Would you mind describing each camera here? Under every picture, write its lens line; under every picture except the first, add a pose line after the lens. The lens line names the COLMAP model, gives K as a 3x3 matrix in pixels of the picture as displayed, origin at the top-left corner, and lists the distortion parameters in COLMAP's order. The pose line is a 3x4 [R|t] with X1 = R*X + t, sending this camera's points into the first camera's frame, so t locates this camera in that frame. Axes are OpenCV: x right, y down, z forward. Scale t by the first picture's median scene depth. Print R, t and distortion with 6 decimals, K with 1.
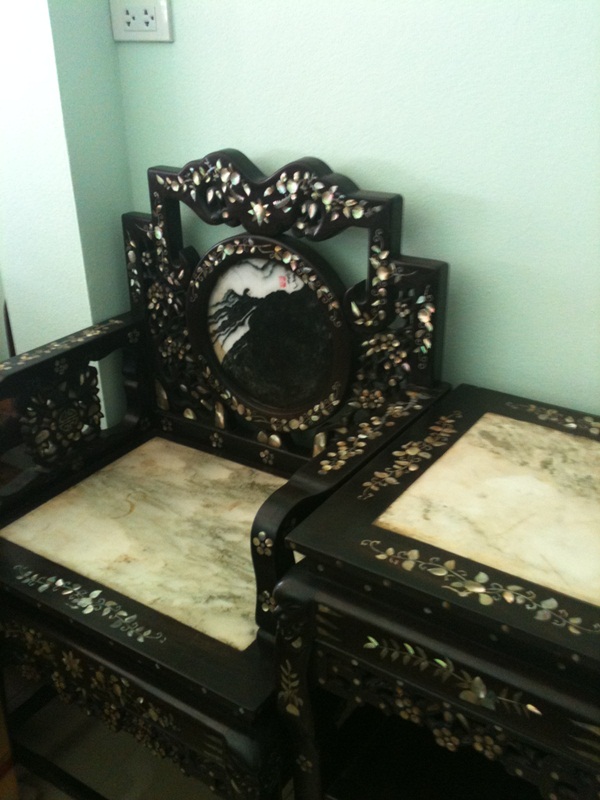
lens RADIAL K [[851.4, 0, 293.9], [0, 851.4, 383.9], [0, 0, 1]] dist [0.120565, -0.231571]
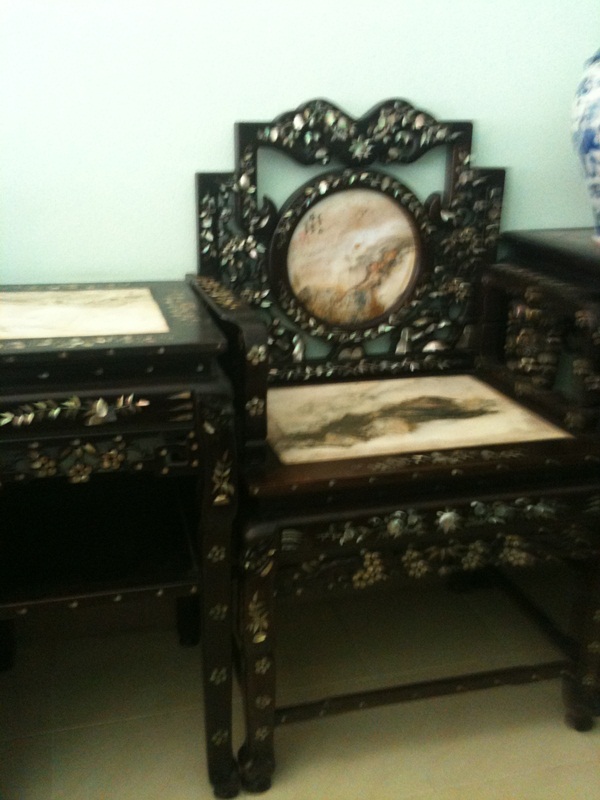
lens RADIAL K [[851.4, 0, 293.9], [0, 851.4, 383.9], [0, 0, 1]] dist [0.120565, -0.231571]
pose [[0.658062, -0.197176, 0.726689, -0.359891], [0.295662, 0.955255, -0.008546, 0.262890], [-0.692488, 0.220478, 0.686914, -0.103181]]
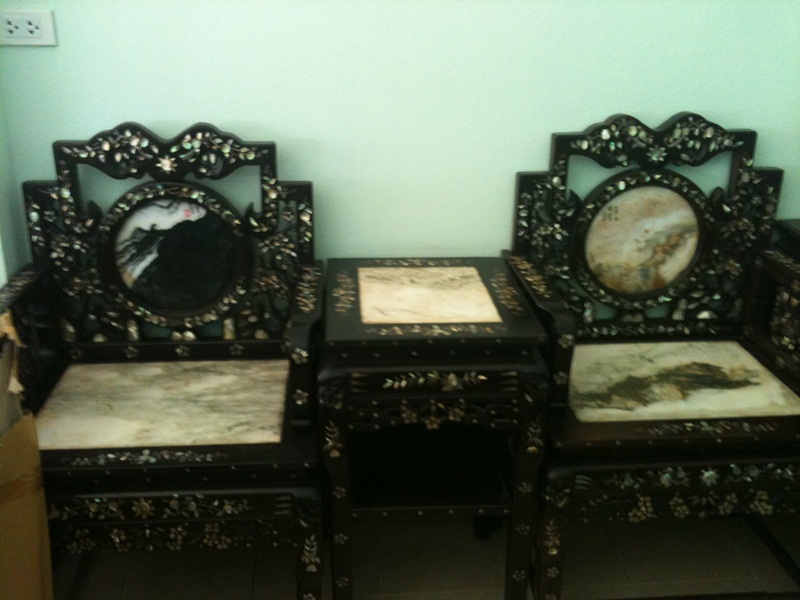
lens RADIAL K [[851.4, 0, 400.0], [0, 851.4, 300.0], [0, 0, 1]] dist [0.120565, -0.231571]
pose [[0.779703, -0.192409, 0.595854, -0.609239], [0.234148, 0.972172, 0.007533, 0.087621], [-0.580722, 0.133645, 0.803057, -0.296583]]
